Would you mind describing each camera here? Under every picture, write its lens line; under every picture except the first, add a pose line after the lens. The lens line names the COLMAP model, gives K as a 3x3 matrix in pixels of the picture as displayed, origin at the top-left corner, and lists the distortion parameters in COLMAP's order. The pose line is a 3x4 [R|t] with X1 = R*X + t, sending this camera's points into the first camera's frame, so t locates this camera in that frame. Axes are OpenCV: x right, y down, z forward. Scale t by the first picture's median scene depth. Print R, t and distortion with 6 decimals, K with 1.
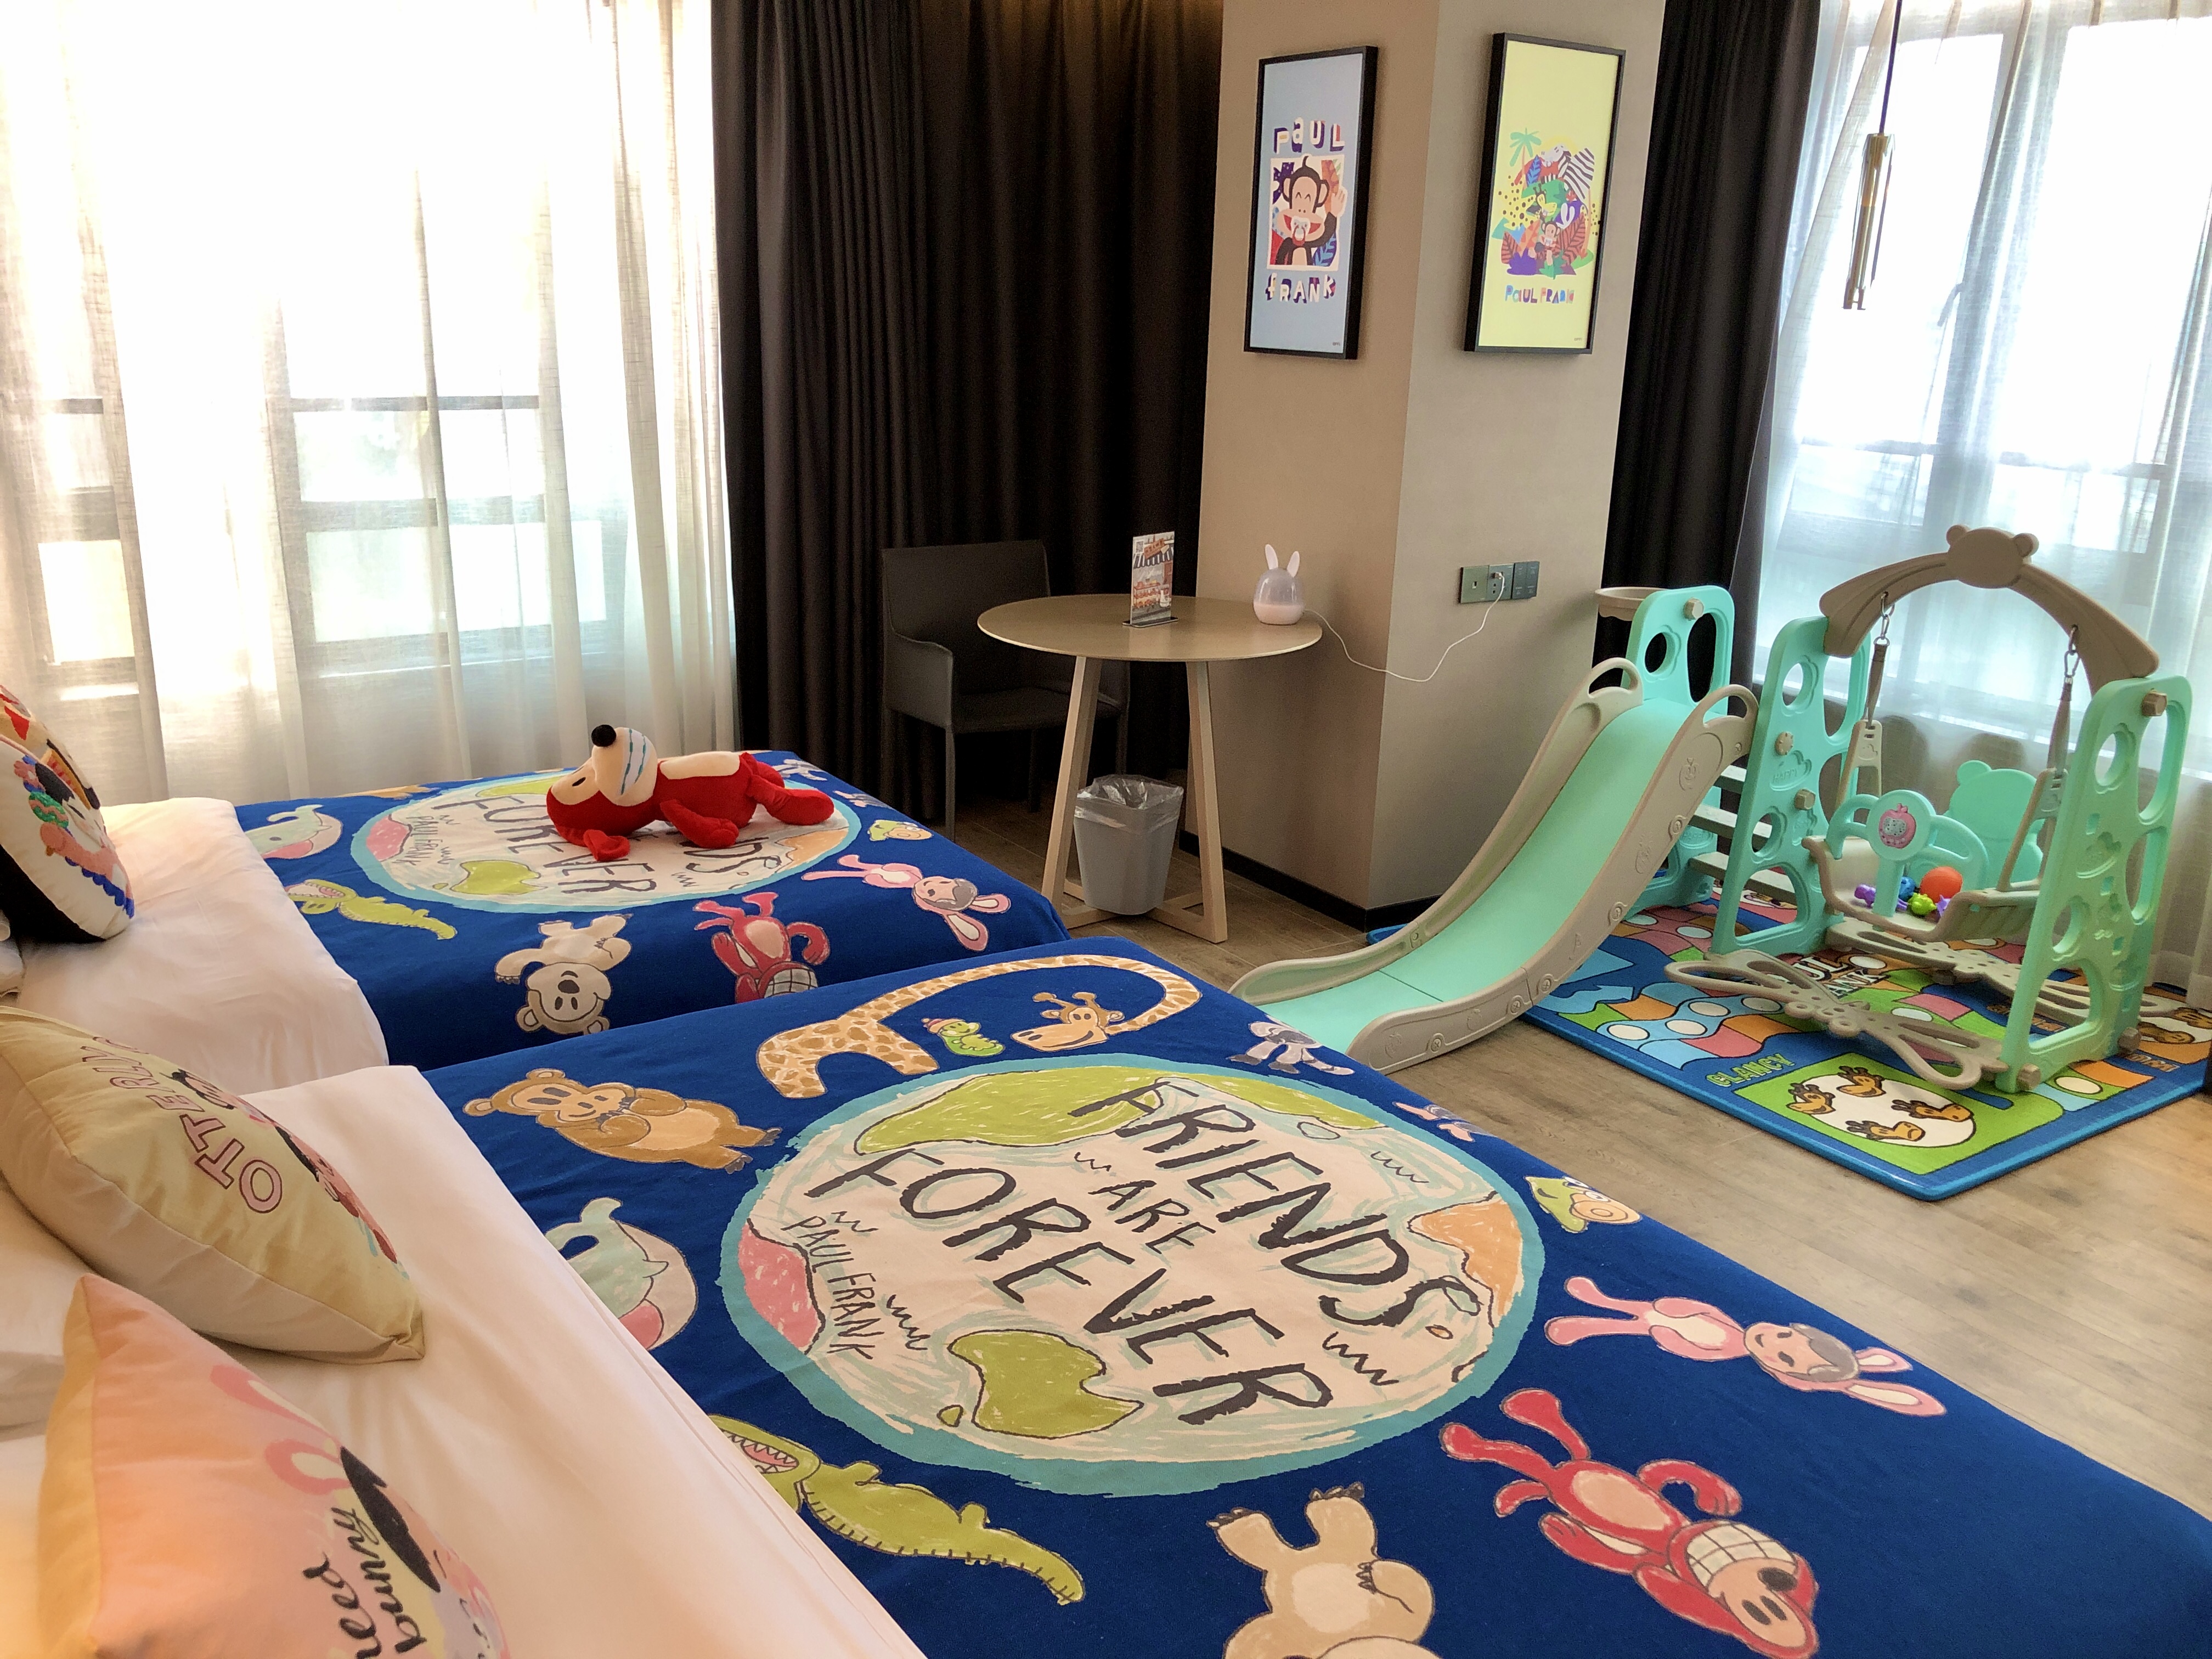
lens RADIAL K [[1817.0, 0, 1106.0], [0, 1817.0, 829.5], [0, 0, 1]] dist [0.064613, -0.132467]
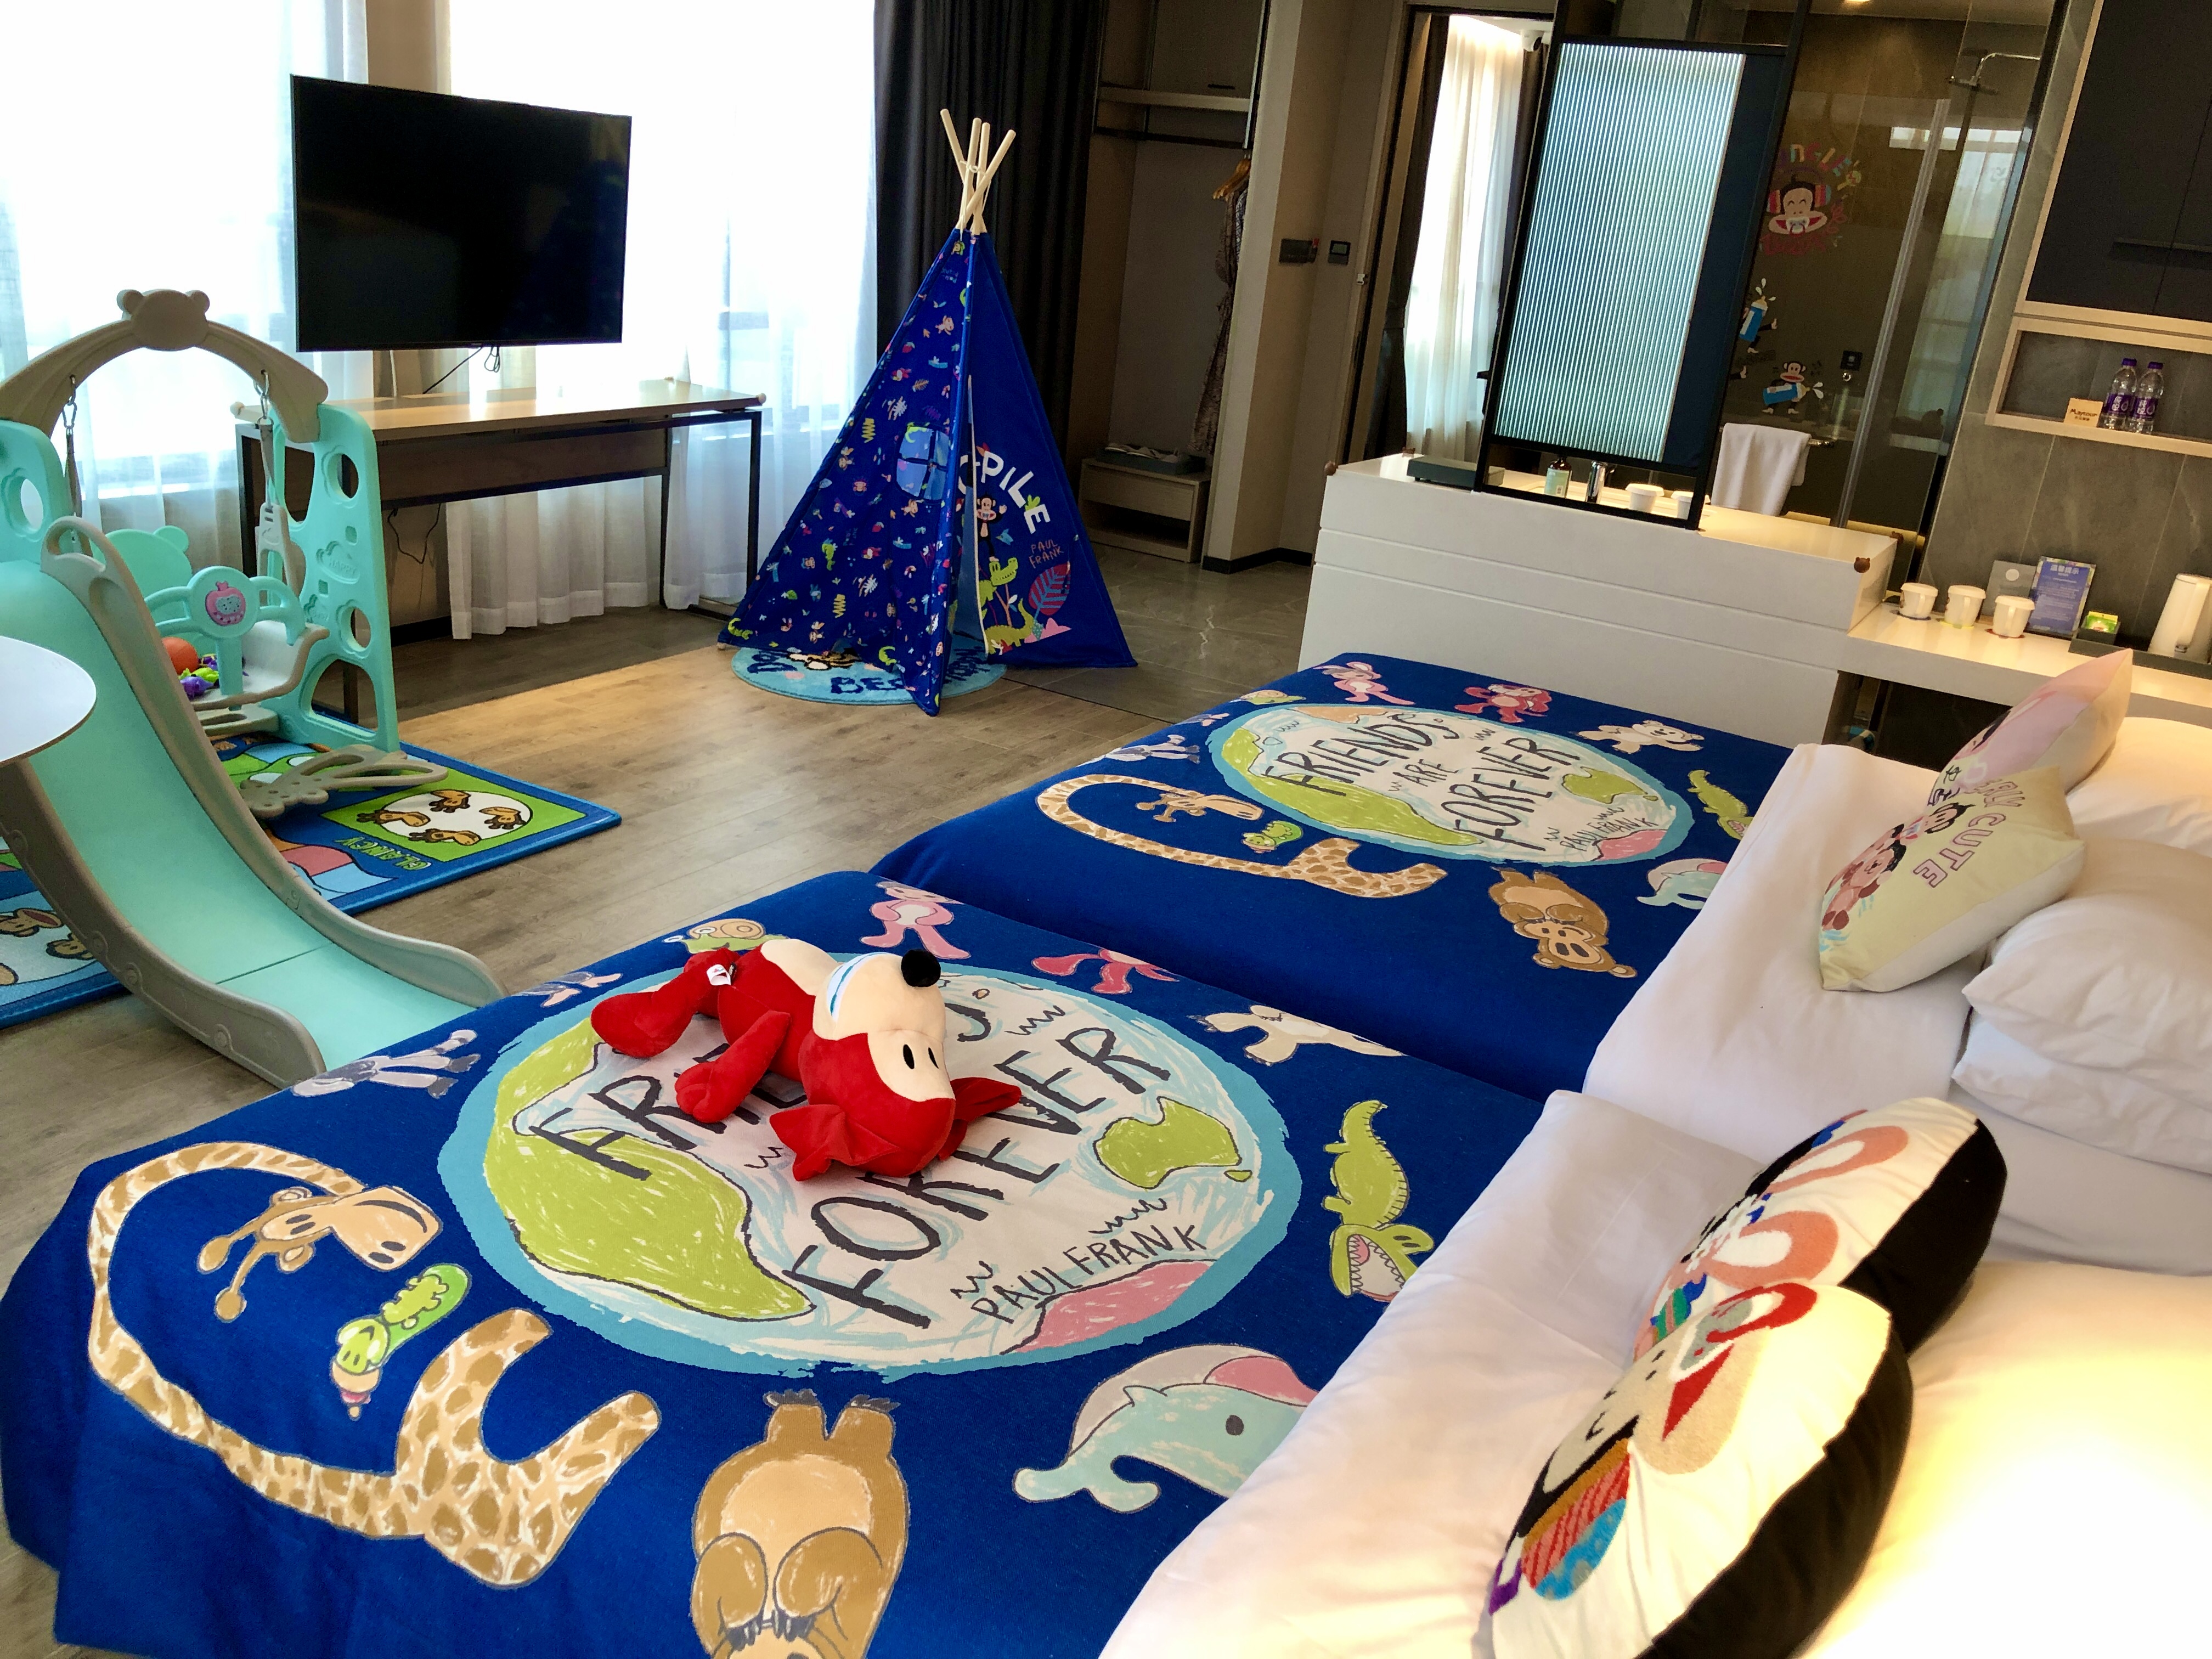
lens RADIAL K [[1827.0, 0, 1099.0], [0, 1827.0, 774.3], [0, 0, 1]] dist [0.116106, -0.330330]
pose [[-0.430306, -0.353945, 0.830397, -1.102967], [0.144159, 0.881169, 0.450288, -0.524183], [-0.891098, 0.313470, -0.328148, 1.602634]]
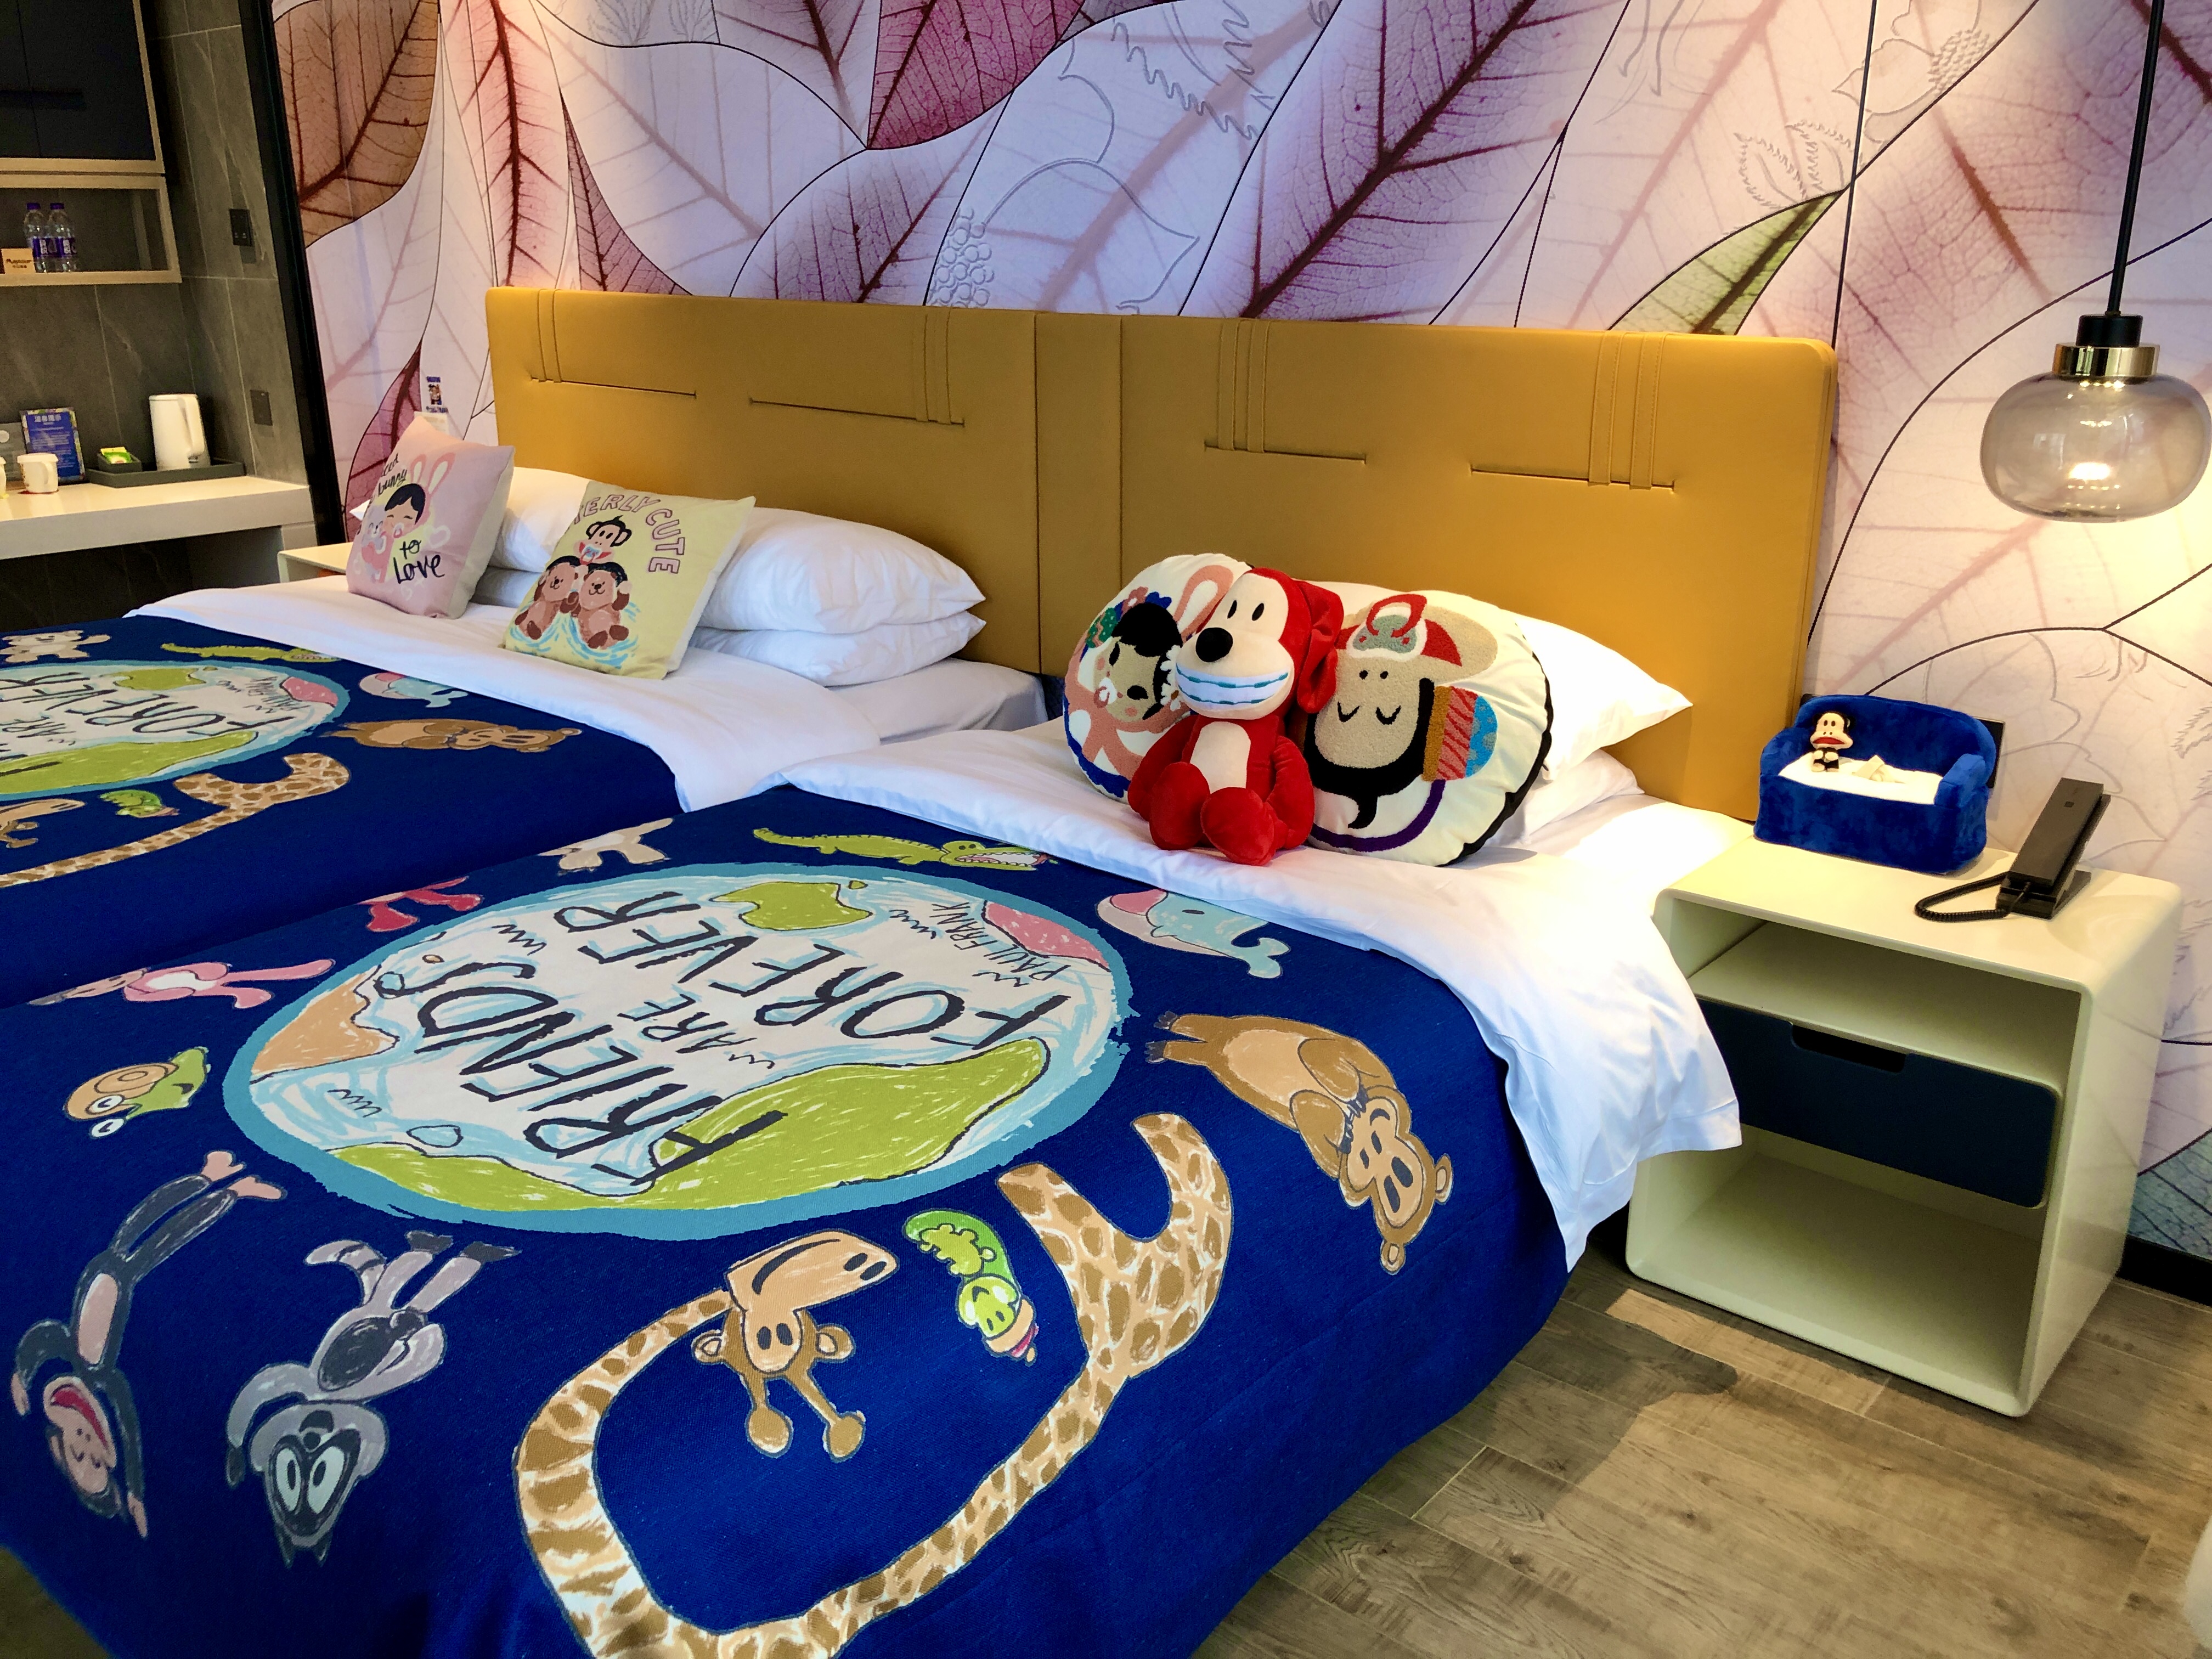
lens RADIAL K [[1817.0, 0, 1106.0], [0, 1817.0, 829.5], [0, 0, 1]] dist [0.064613, -0.132467]
pose [[-0.963586, 0.061839, -0.260149, -0.358274], [-0.097778, 0.824029, 0.558046, -0.537930], [0.248880, 0.563162, -0.787977, 2.099924]]
